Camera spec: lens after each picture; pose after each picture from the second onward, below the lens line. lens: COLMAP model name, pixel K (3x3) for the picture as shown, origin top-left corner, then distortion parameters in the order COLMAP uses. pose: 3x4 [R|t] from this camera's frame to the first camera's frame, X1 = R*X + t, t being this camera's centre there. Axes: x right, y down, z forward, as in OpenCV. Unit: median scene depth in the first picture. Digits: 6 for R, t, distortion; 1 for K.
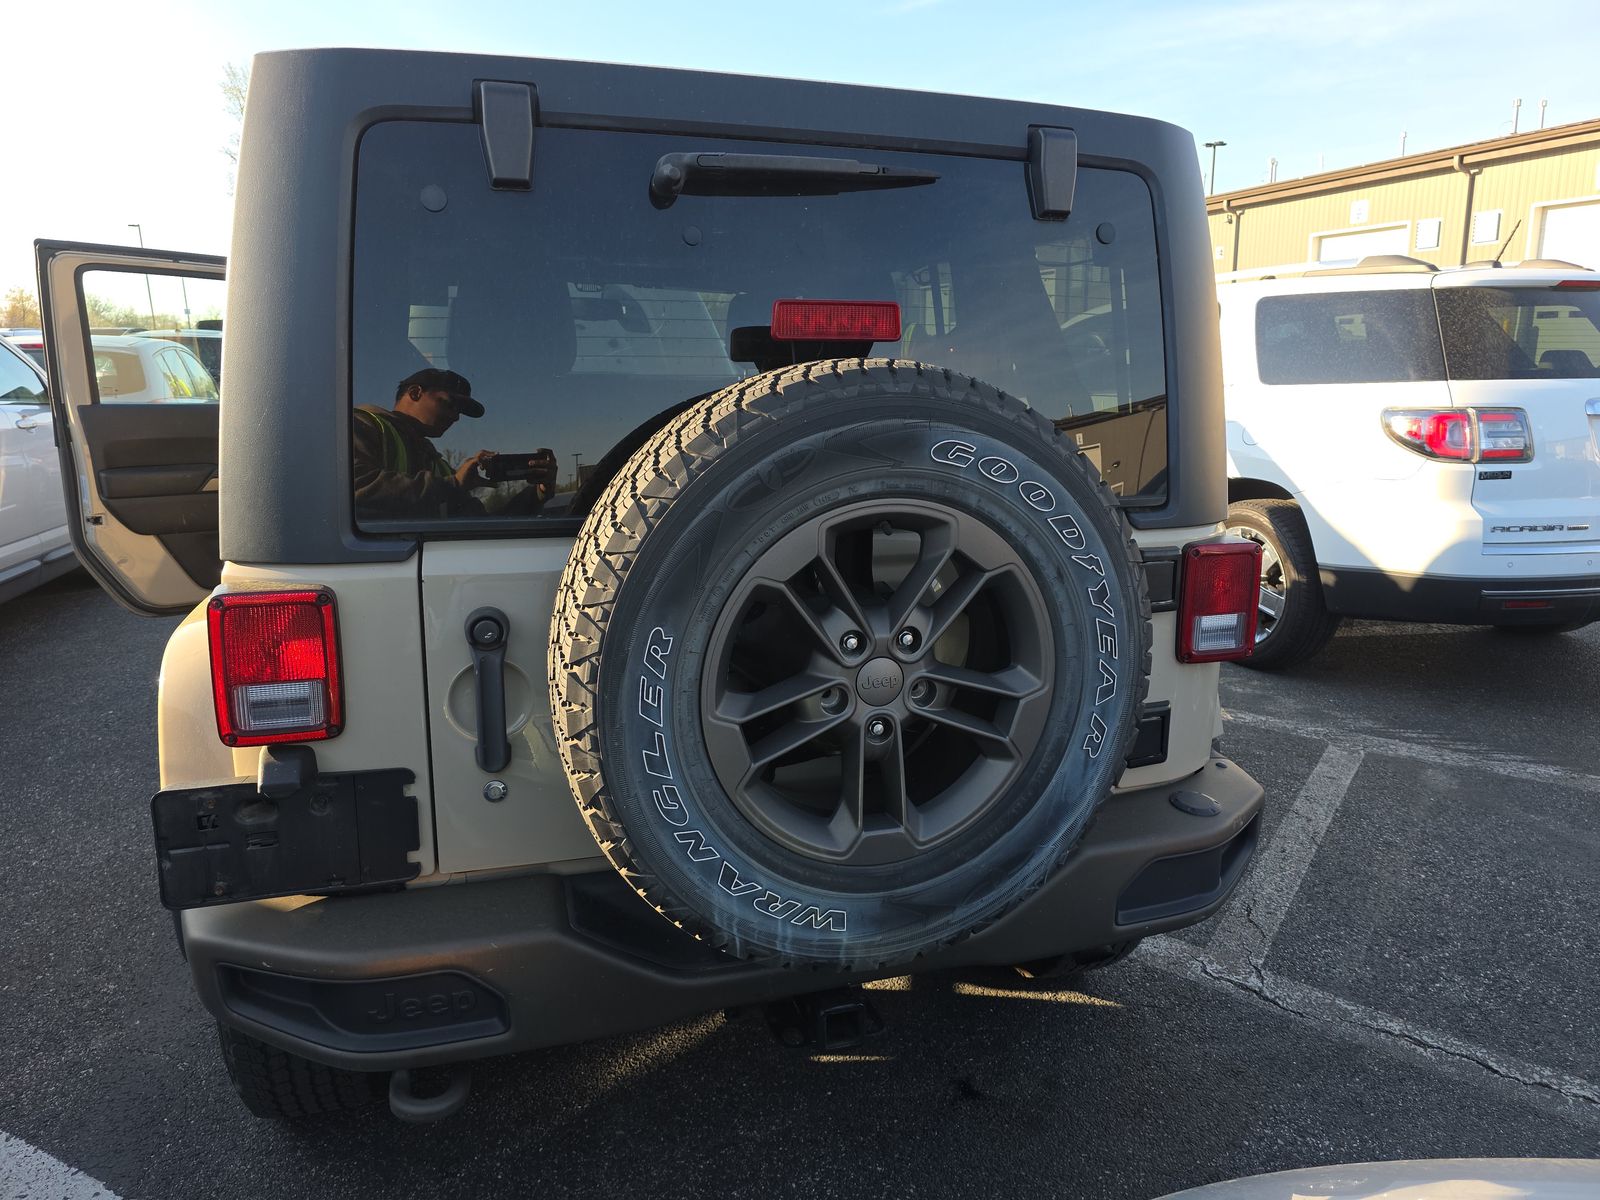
lens RADIAL K [[1084.8, 0, 800.0], [0, 1084.8, 600.0], [0, 0, 1]] dist [0.058886, -0.045351]
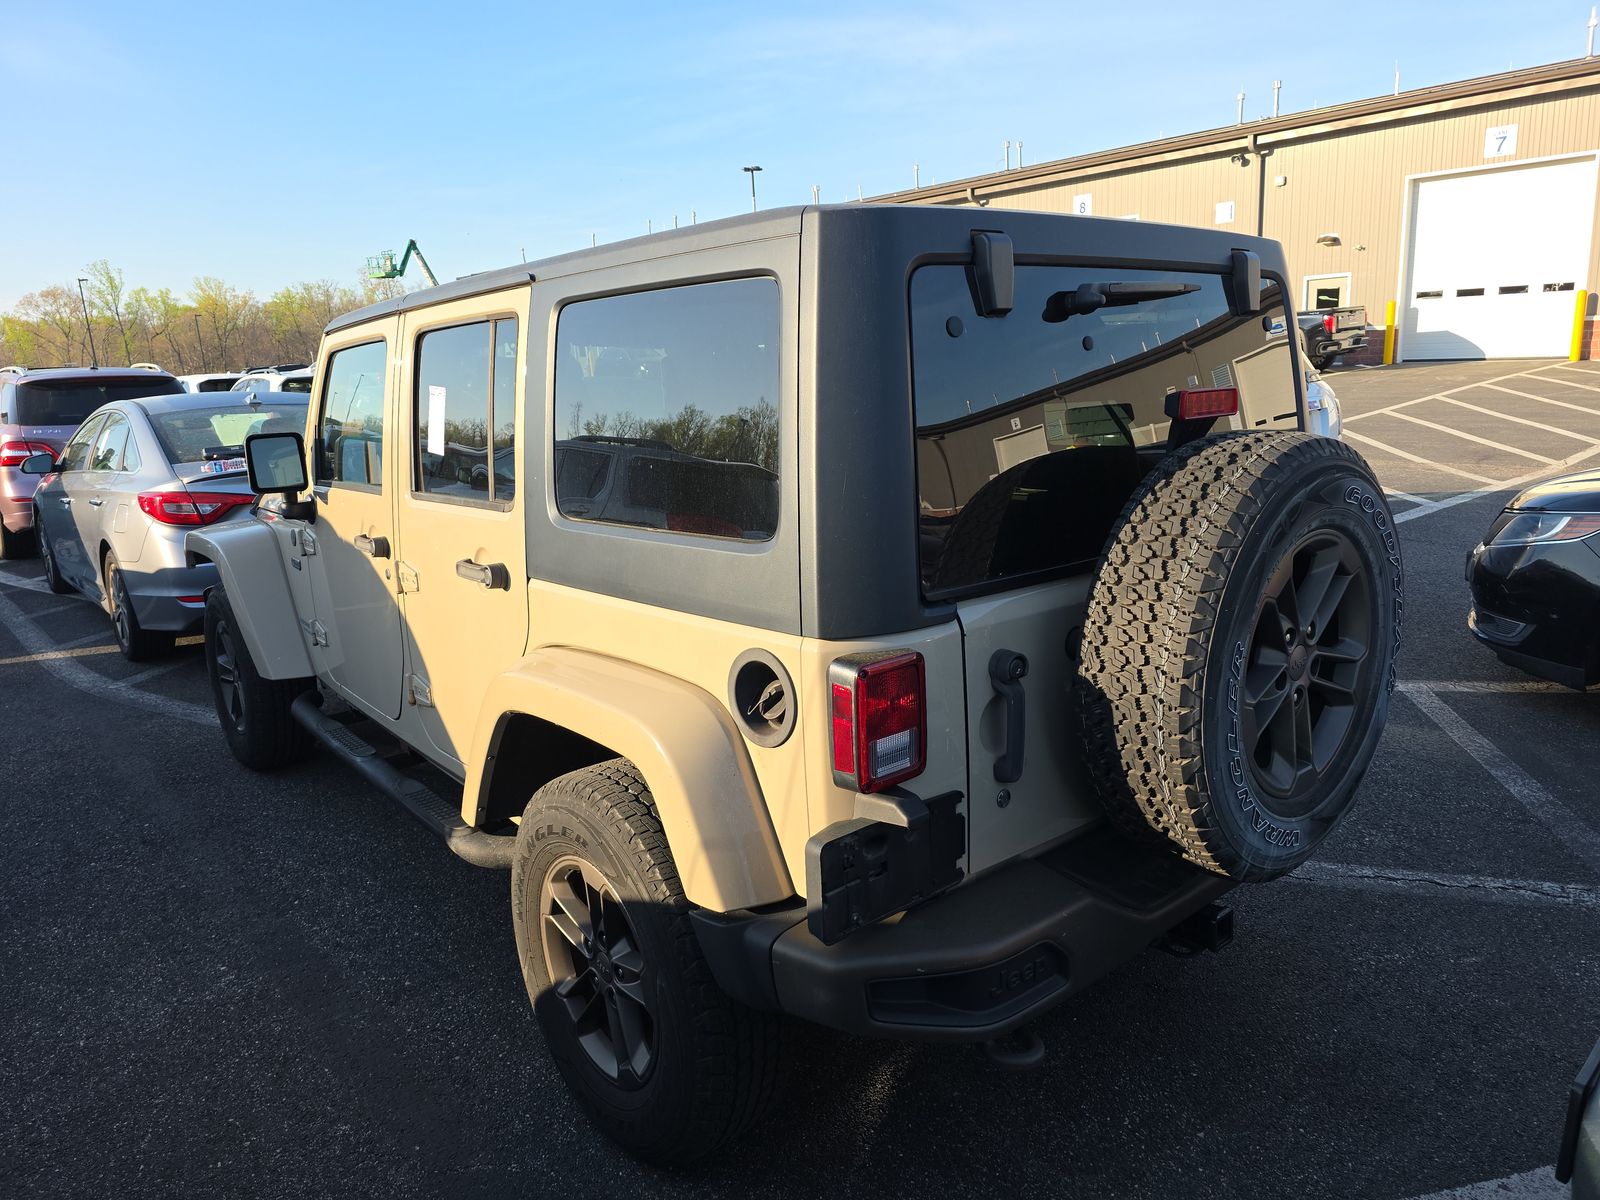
lens RADIAL K [[1084.8, 0, 800.0], [0, 1084.8, 600.0], [0, 0, 1]] dist [0.058886, -0.045351]
pose [[0.925279, -0.119566, 0.359947, -0.948253], [0.123989, 0.992224, 0.010868, -0.092025], [-0.358448, 0.034573, 0.932909, -0.071811]]
